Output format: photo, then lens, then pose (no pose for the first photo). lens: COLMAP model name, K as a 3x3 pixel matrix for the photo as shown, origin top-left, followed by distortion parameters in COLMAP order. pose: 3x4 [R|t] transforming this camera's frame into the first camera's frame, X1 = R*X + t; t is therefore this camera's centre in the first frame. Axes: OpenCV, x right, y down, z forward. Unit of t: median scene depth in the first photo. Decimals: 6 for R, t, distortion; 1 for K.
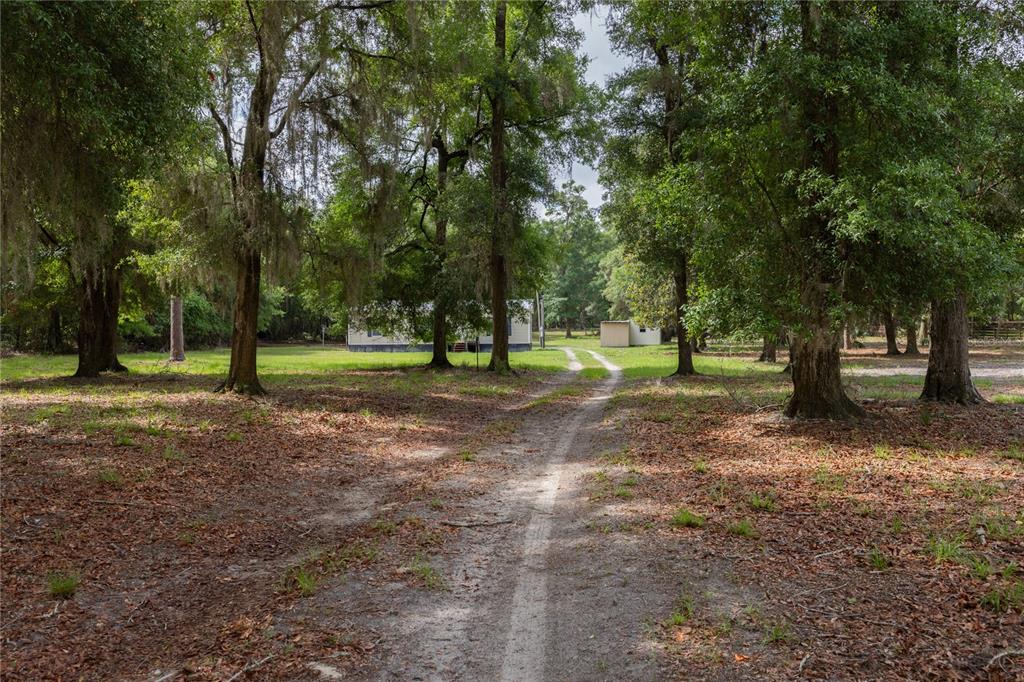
lens RADIAL K [[889.8, 0, 512.0], [0, 889.8, 341.0], [0, 0, 1]] dist [-0.000221, -0.000158]
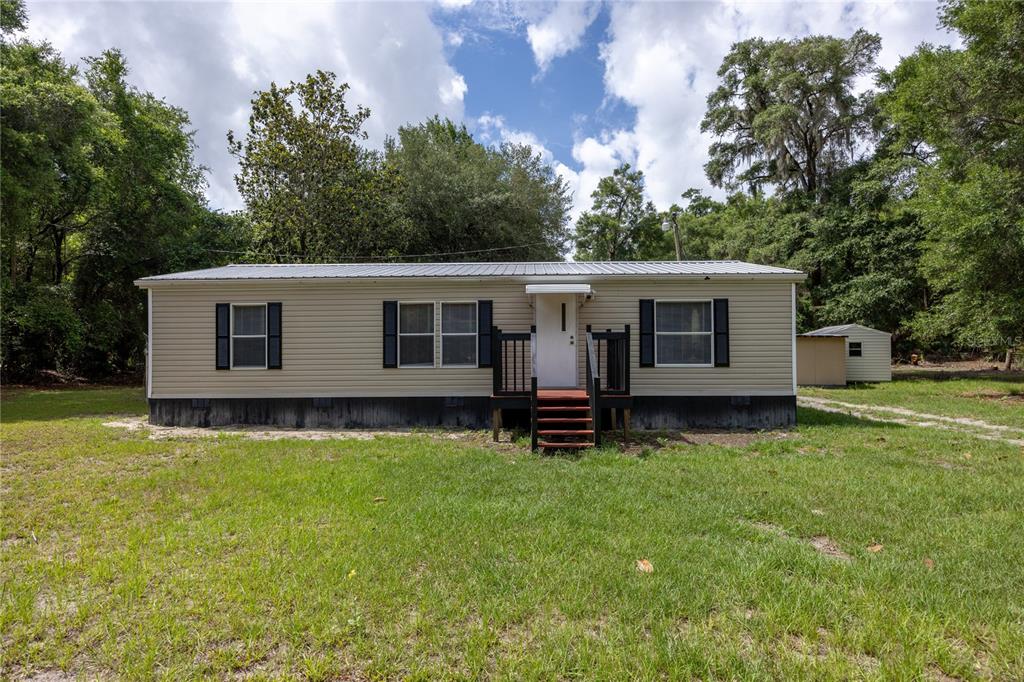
lens RADIAL K [[564.1, 0, 510.9], [0, 564.1, 342.0], [0, 0, 1]] dist [0.002304, 0.000281]
pose [[0.999867, 0.002386, 0.016153, -0.044120], [-0.001790, 0.999320, -0.036820, -0.004522], [-0.016230, 0.036786, 0.999191, 0.511812]]
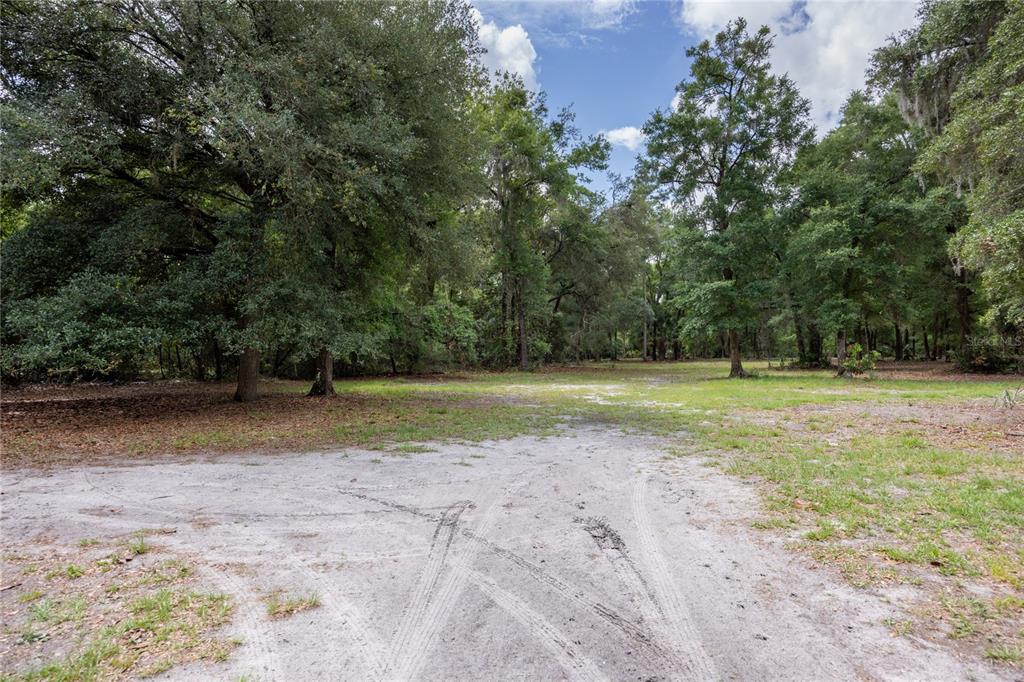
lens RADIAL K [[559.5, 0, 510.3], [0, 559.5, 340.5], [0, 0, 1]] dist [-0.000460, -0.000133]
pose [[0.946724, -0.009748, -0.321899, 0.047798], [-0.005851, 0.998856, -0.047457, -0.007663], [0.321994, 0.046812, 0.945584, 0.714451]]
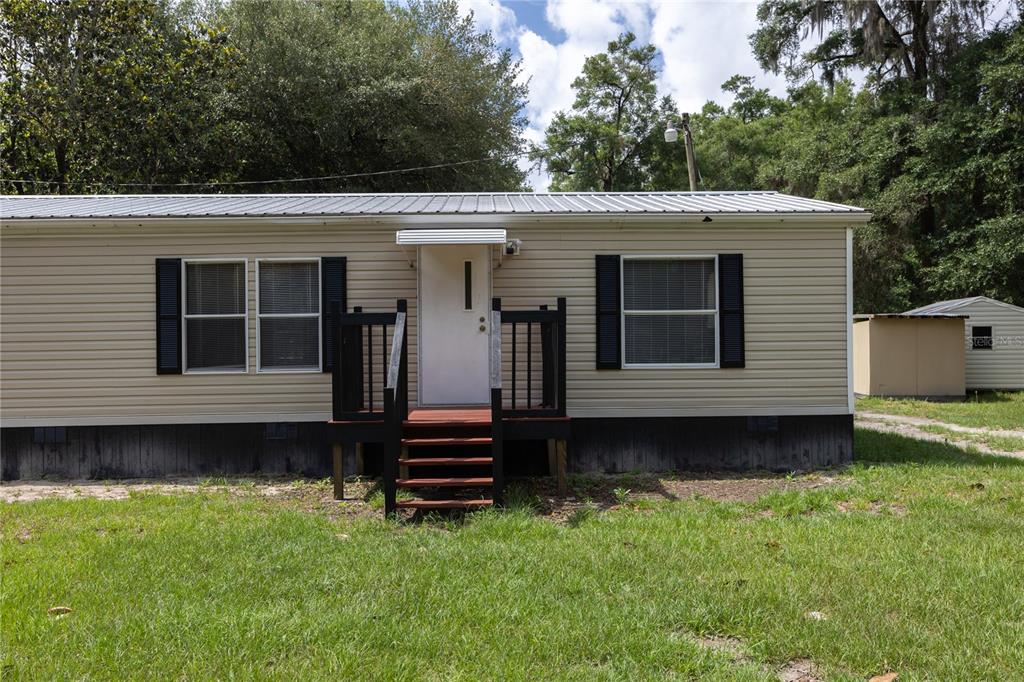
lens RADIAL K [[931.9, 0, 508.0], [0, 931.9, 339.6], [0, 0, 1]] dist [0.003900, -0.000813]
pose [[0.997406, -0.003646, 0.071886, -0.035121], [0.005452, 0.999674, -0.024944, -0.004530], [-0.071771, 0.025272, 0.997101, 0.514556]]
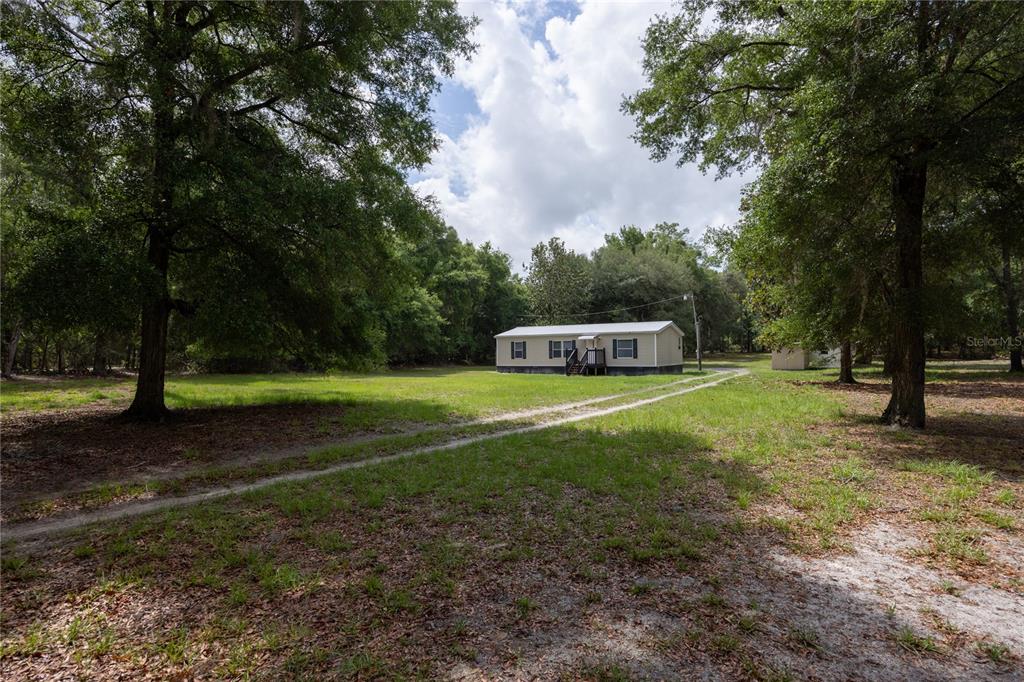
lens RADIAL K [[513.0, 0, 512.0], [0, 513.0, 341.0], [0, 0, 1]] dist [-0.001634, 0.000097]
pose [[0.865443, -0.012753, -0.500844, 0.100987], [-0.004148, 0.999459, -0.032617, -0.003828], [0.500989, 0.030305, 0.864923, 0.277301]]
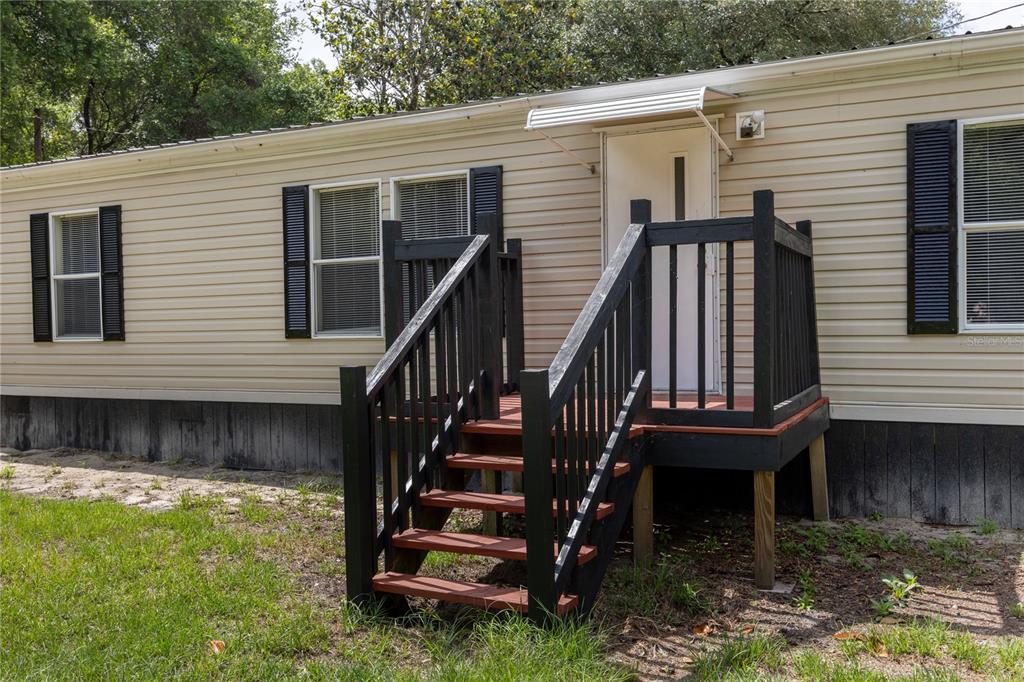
lens RADIAL K [[931.9, 0, 508.0], [0, 931.9, 339.6], [0, 0, 1]] dist [0.003900, -0.000813]
pose [[0.911505, 0.000272, -0.411290, -0.015823], [0.009145, 0.999739, 0.020928, -0.004880], [0.411188, -0.022837, 0.911264, 0.557352]]
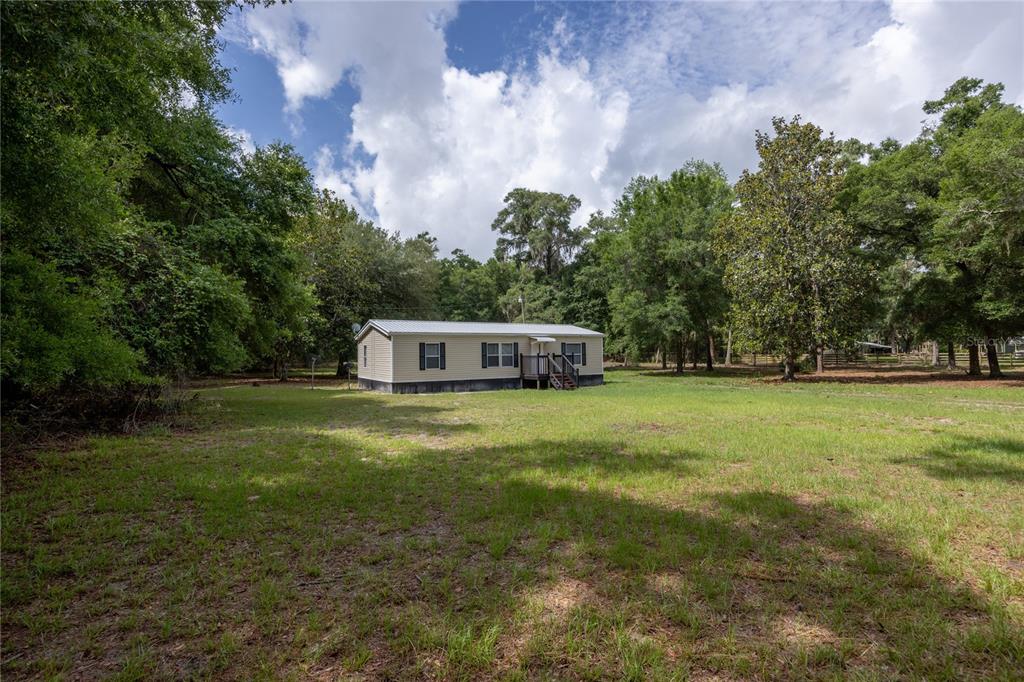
lens RADIAL K [[513.0, 0, 512.0], [0, 513.0, 341.0], [0, 0, 1]] dist [-0.001634, 0.000097]
pose [[0.842484, 0.010231, 0.538624, -0.198424], [0.019738, 0.998562, -0.049841, -0.003855], [-0.538359, 0.052621, 0.841071, 0.390893]]
